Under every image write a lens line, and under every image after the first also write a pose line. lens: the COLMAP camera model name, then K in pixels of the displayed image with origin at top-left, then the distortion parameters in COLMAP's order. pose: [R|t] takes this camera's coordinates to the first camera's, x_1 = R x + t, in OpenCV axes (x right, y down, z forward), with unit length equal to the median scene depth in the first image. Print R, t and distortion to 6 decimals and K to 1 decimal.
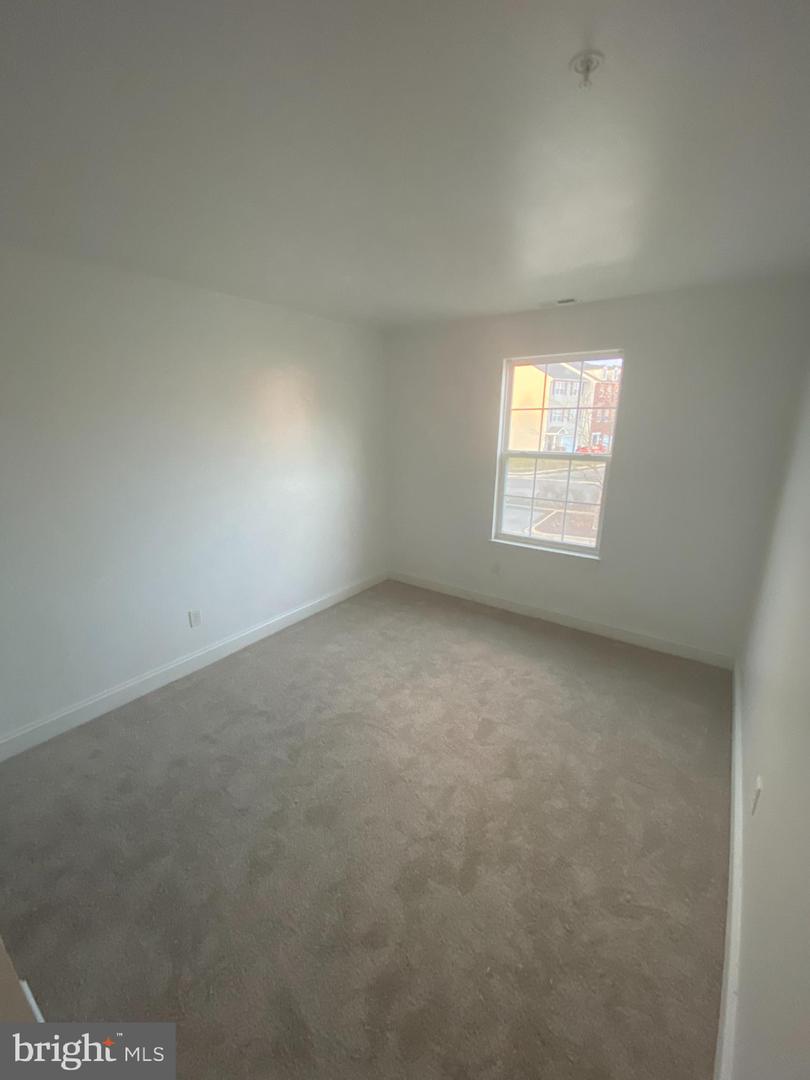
lens RADIAL K [[435.8, 0, 405.3], [0, 435.8, 540.4], [0, 0, 1]] dist [0.020445, -0.019447]
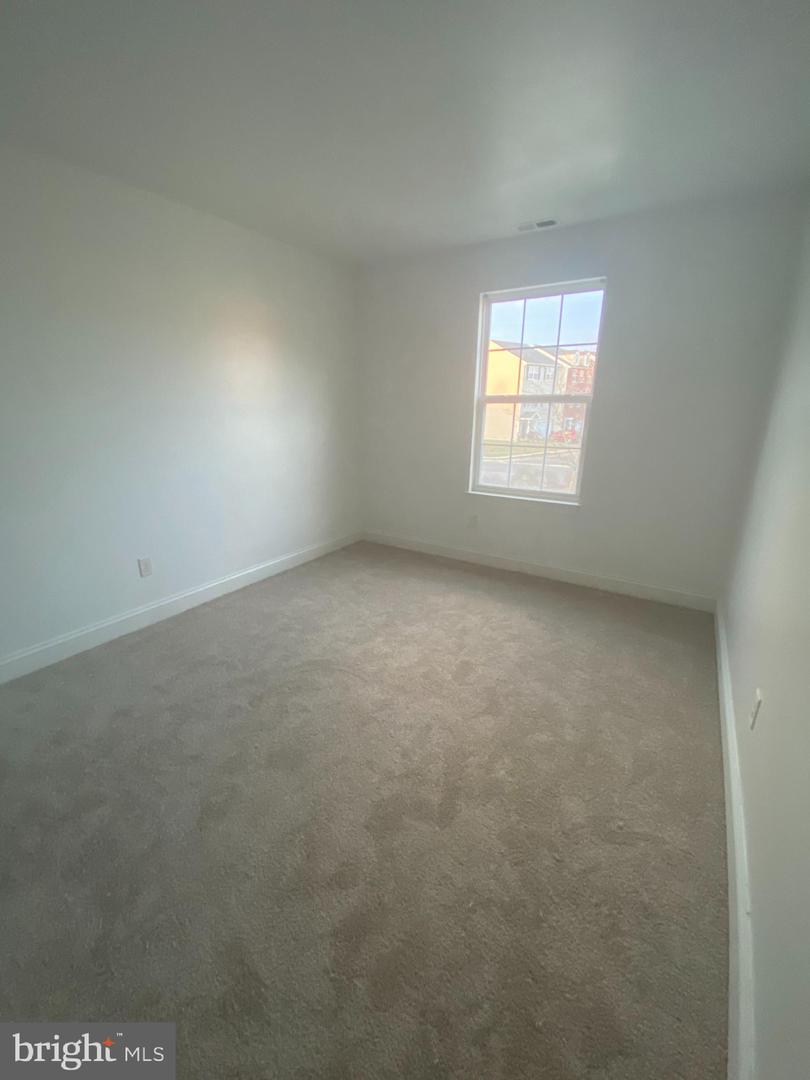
lens RADIAL K [[435.8, 0, 405.5], [0, 435.8, 539.0], [0, 0, 1]] dist [0.020445, -0.019447]
pose [[0.998428, -0.010135, 0.055119, 0.011566], [0.009051, 0.999761, 0.019888, 0.156493], [-0.055307, -0.019358, 0.998282, 0.094440]]
